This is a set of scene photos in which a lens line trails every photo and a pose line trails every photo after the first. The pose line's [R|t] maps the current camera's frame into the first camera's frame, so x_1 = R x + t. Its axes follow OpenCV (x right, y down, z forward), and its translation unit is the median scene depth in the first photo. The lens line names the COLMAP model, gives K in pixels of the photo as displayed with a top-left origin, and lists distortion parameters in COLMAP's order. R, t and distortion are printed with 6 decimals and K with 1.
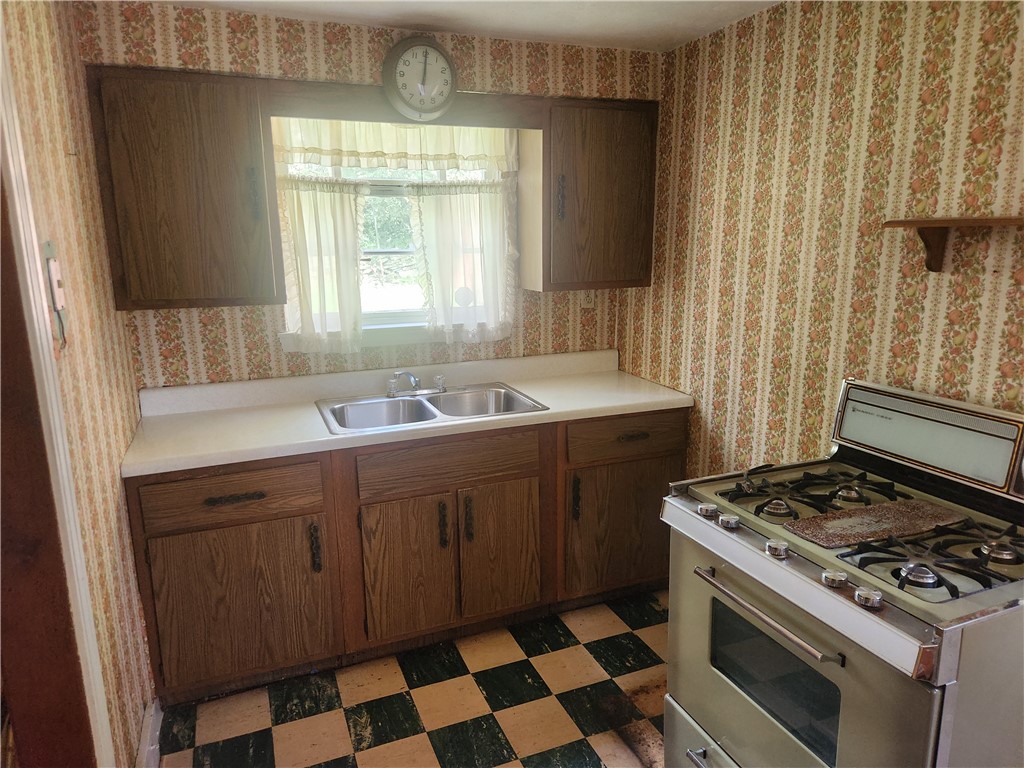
lens RADIAL K [[687.9, 0, 529.3], [0, 687.9, 384.5], [0, 0, 1]] dist [0.111142, -0.095852]
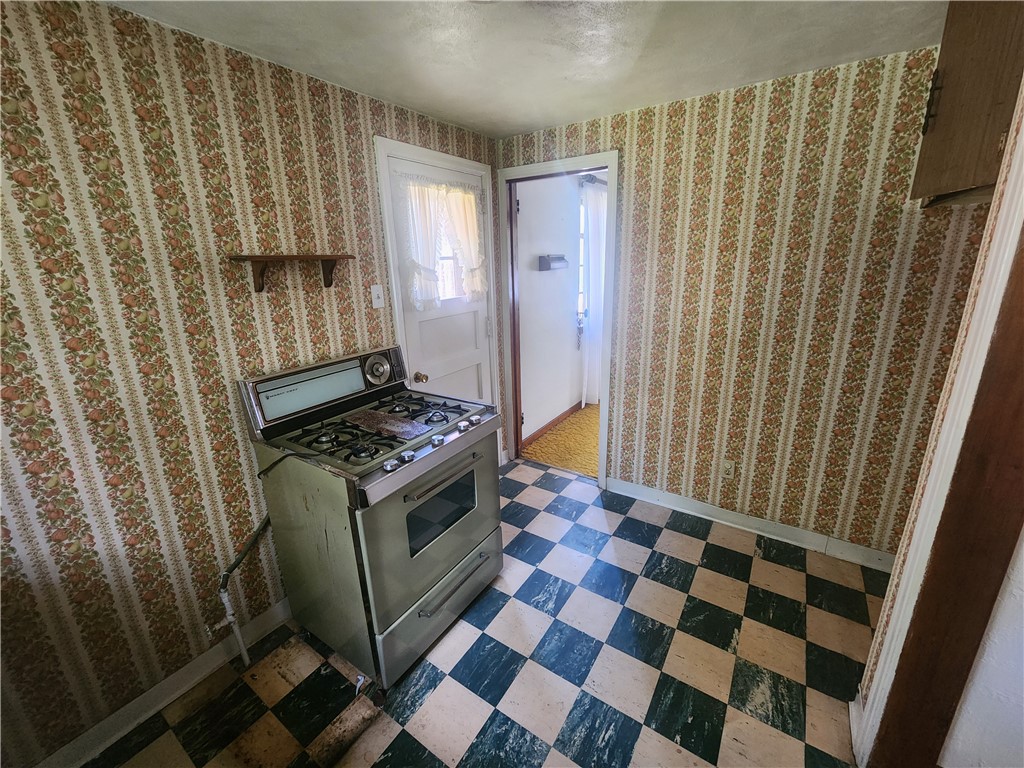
lens RADIAL K [[418.0, 0, 505.1], [0, 418.0, 377.4], [0, 0, 1]] dist [-0.002207, -0.000169]
pose [[-0.538206, -0.222780, 0.812837, -0.446966], [0.197307, 0.904328, 0.378498, -0.225107], [-0.819393, 0.364088, -0.442759, 1.019735]]
